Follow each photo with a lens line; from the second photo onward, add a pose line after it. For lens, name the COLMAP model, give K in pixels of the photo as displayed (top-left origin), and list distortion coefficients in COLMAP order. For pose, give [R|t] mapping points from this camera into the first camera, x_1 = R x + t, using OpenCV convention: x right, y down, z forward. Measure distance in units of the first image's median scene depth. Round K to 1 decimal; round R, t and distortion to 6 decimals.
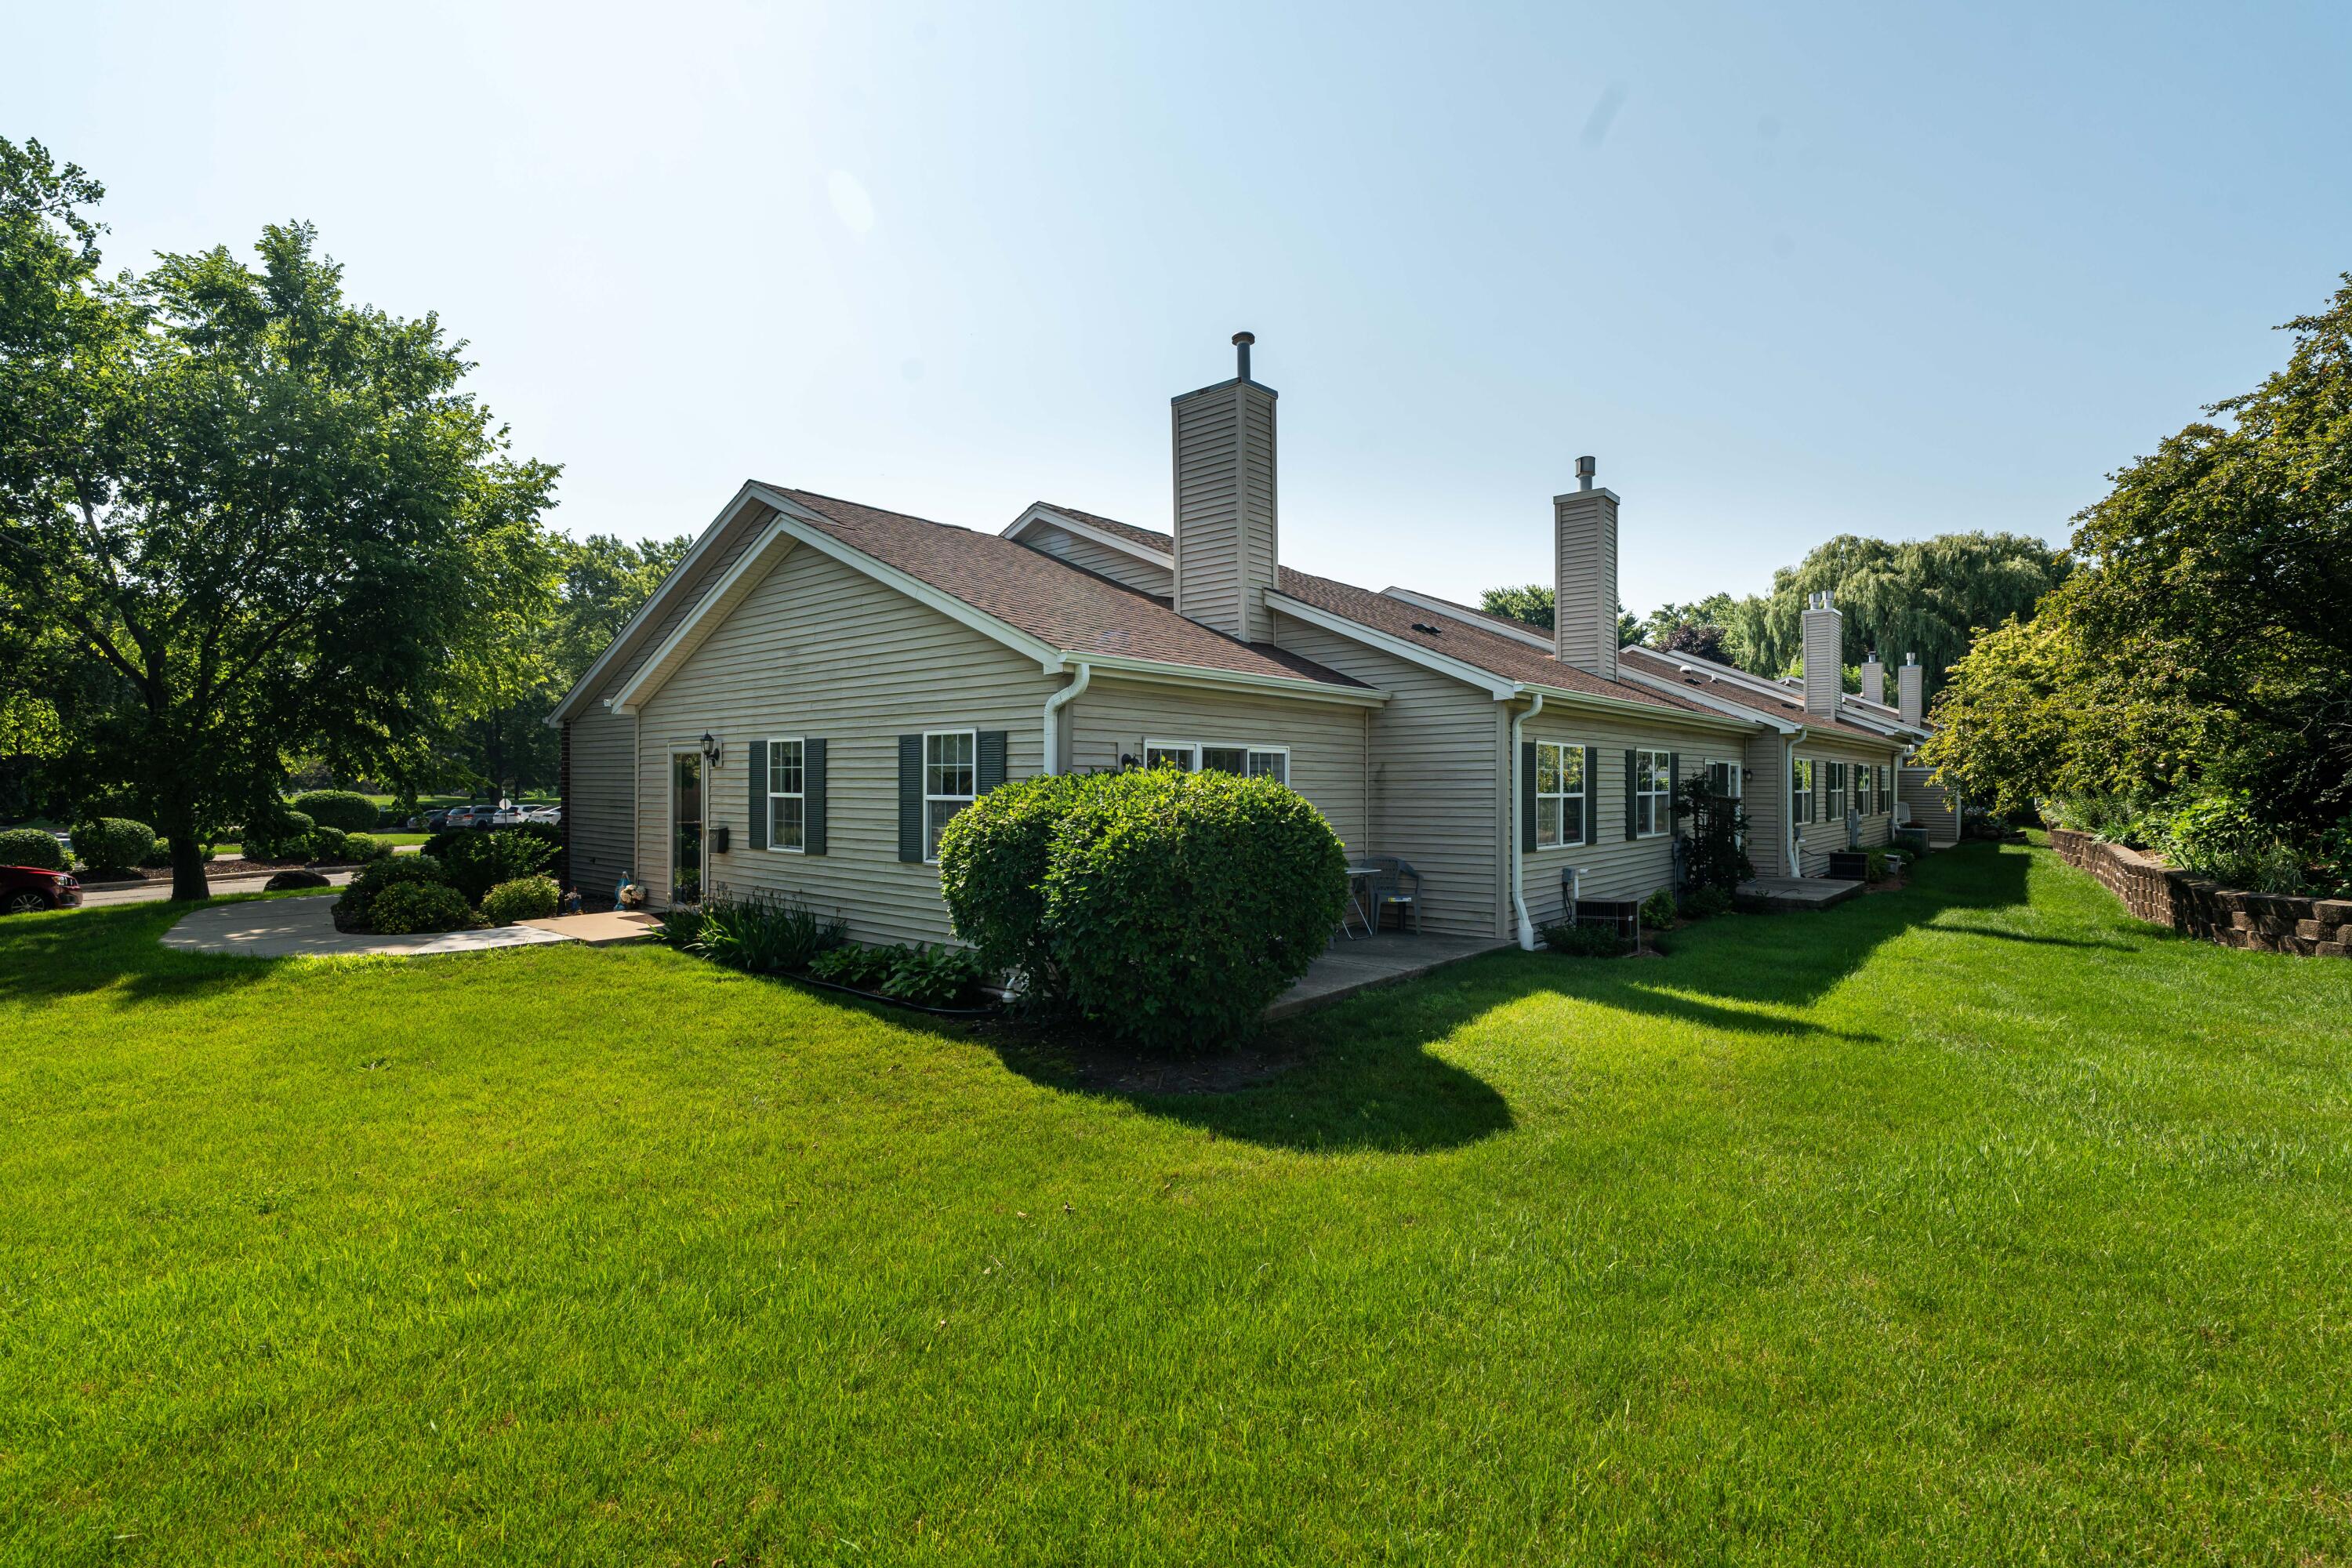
lens RADIAL K [[1070.0, 0, 1173.9], [0, 1070.0, 774.4], [0, 0, 1]] dist [-0.001150, -0.002070]
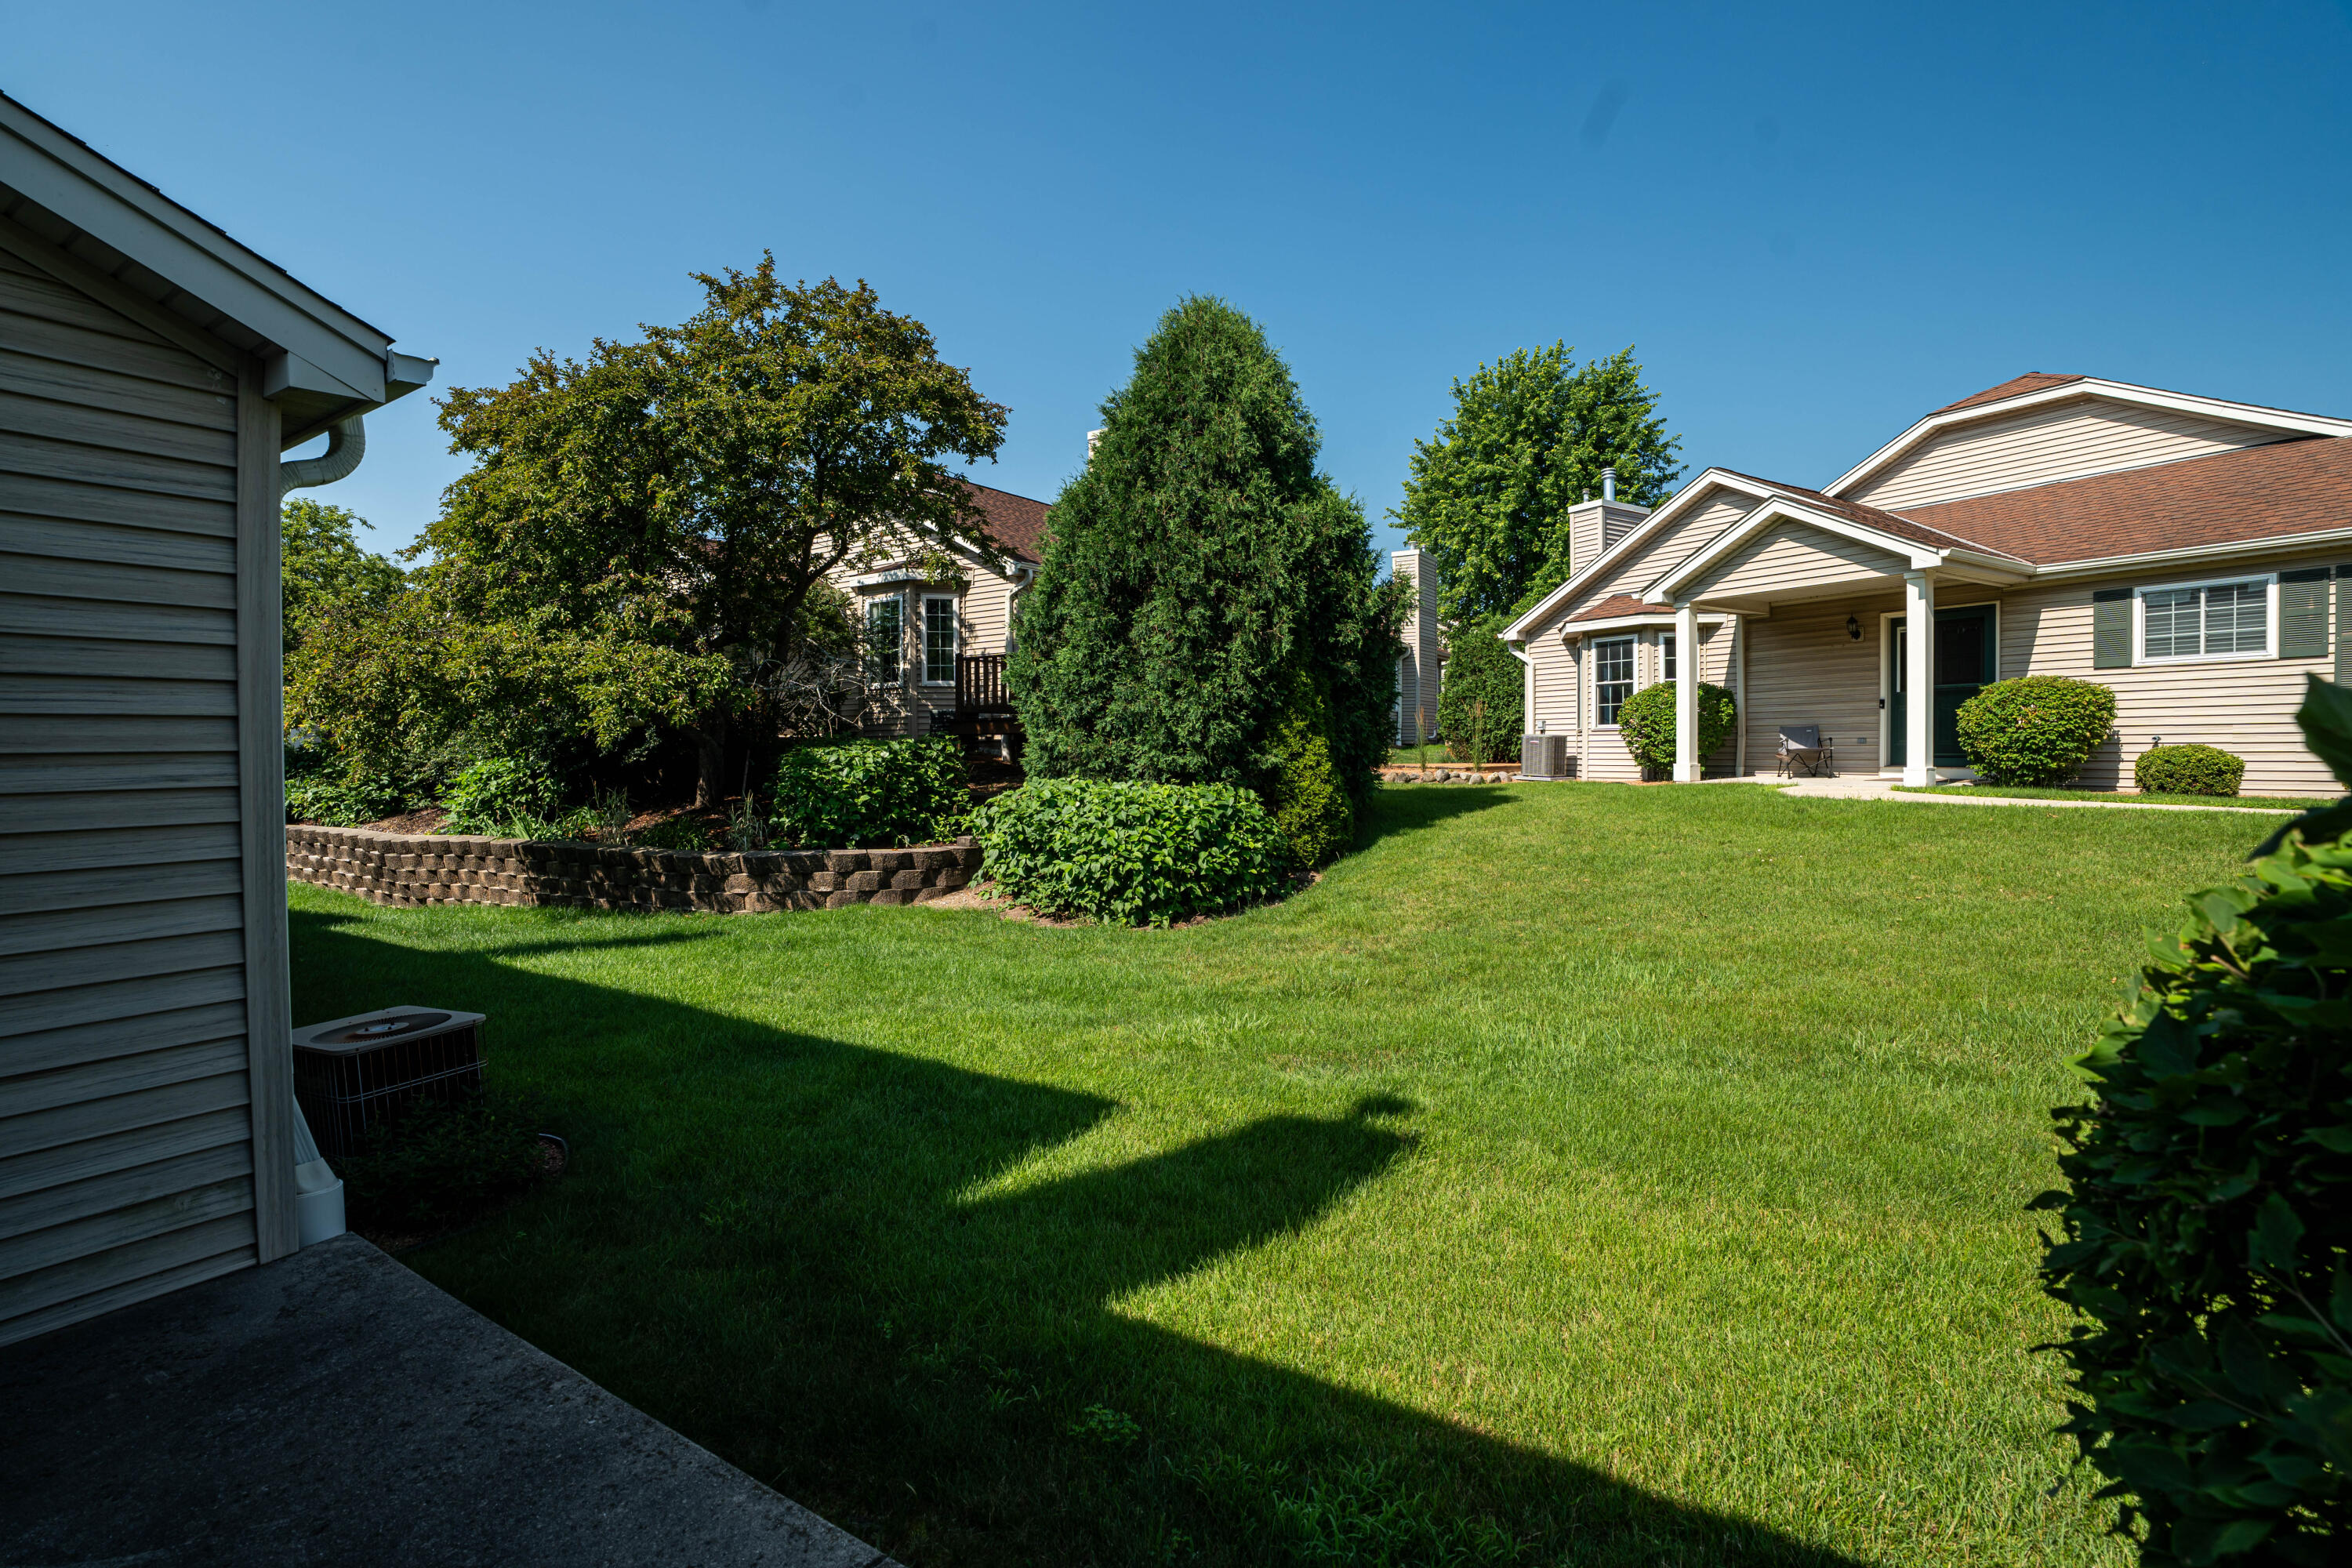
lens RADIAL K [[1070.0, 0, 1165.3], [0, 1070.0, 768.4], [0, 0, 1]] dist [-0.001150, -0.002070]
pose [[-0.124788, -0.013434, 0.992093, 0.003112], [-0.003681, 0.999908, 0.013076, 0.021992], [-0.992177, -0.002020, -0.124826, 0.807024]]
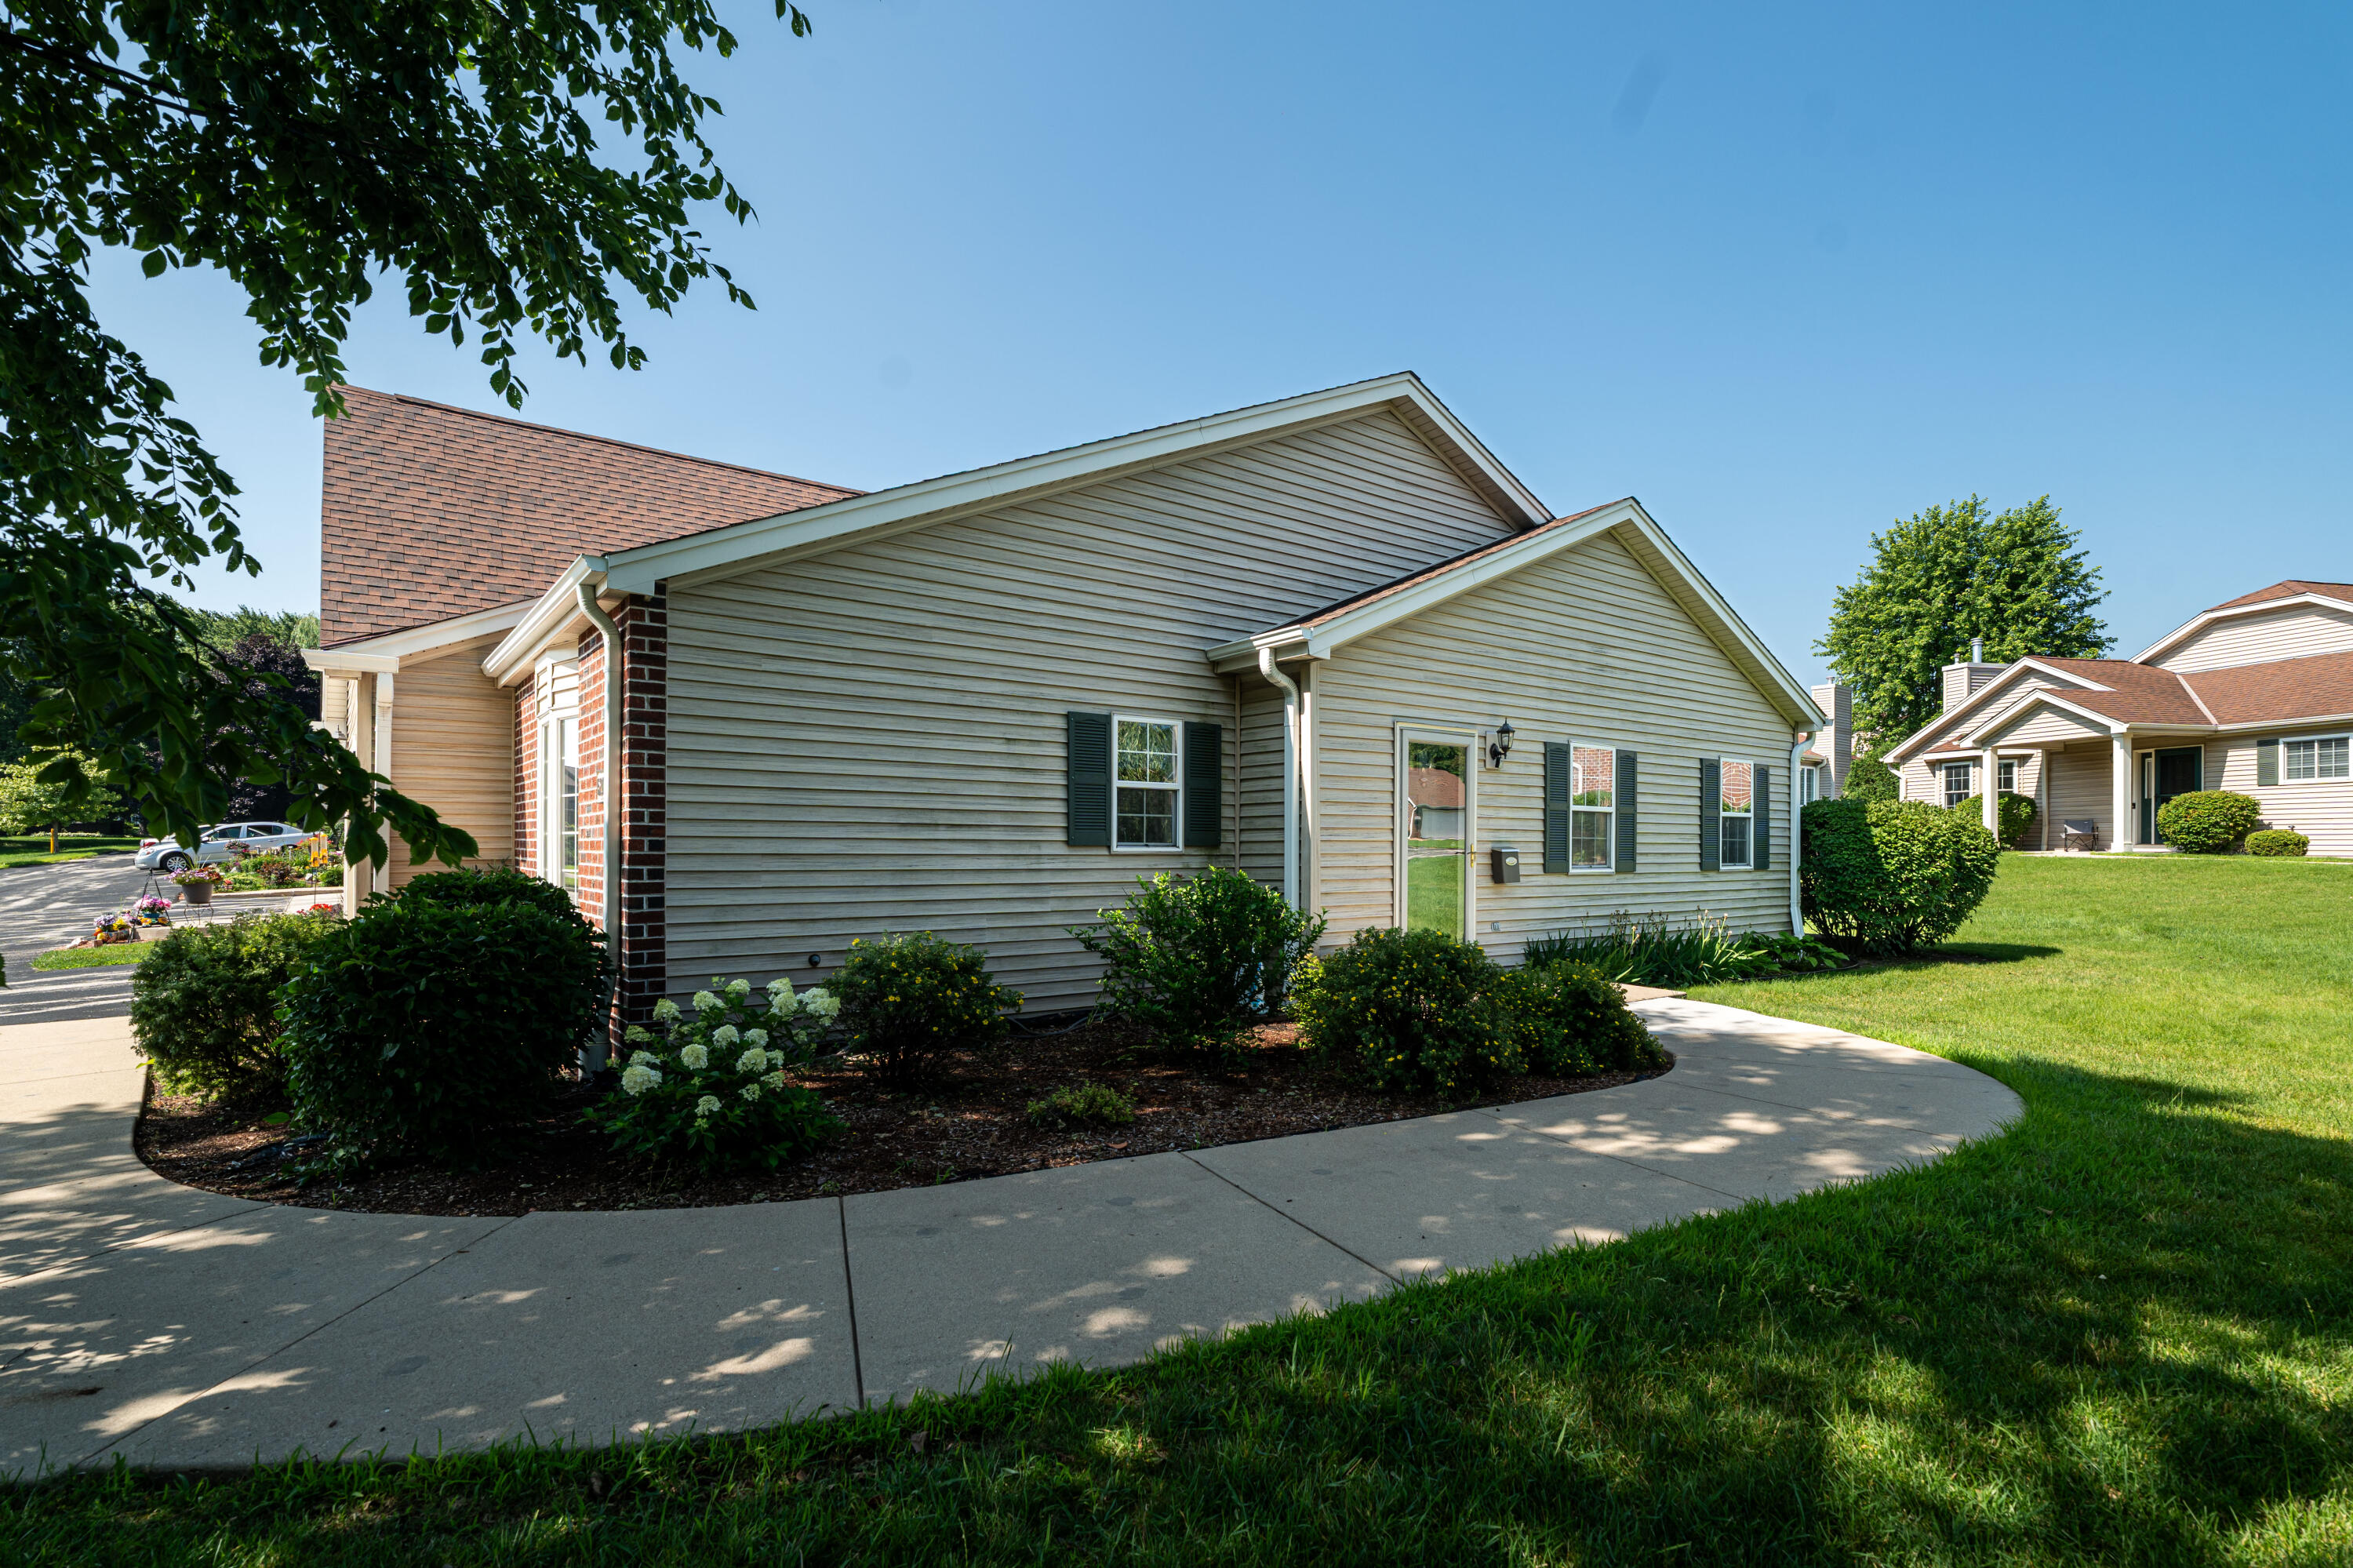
lens RADIAL K [[1070.5, 0, 1171.5], [0, 1070.5, 834.8], [0, 0, 1]] dist [-0.001150, -0.002070]
pose [[0.229236, 0.010712, 0.973312, -1.328791], [-0.010541, 0.999908, -0.008522, 0.053023], [-0.973314, -0.008306, 0.229328, 1.153985]]
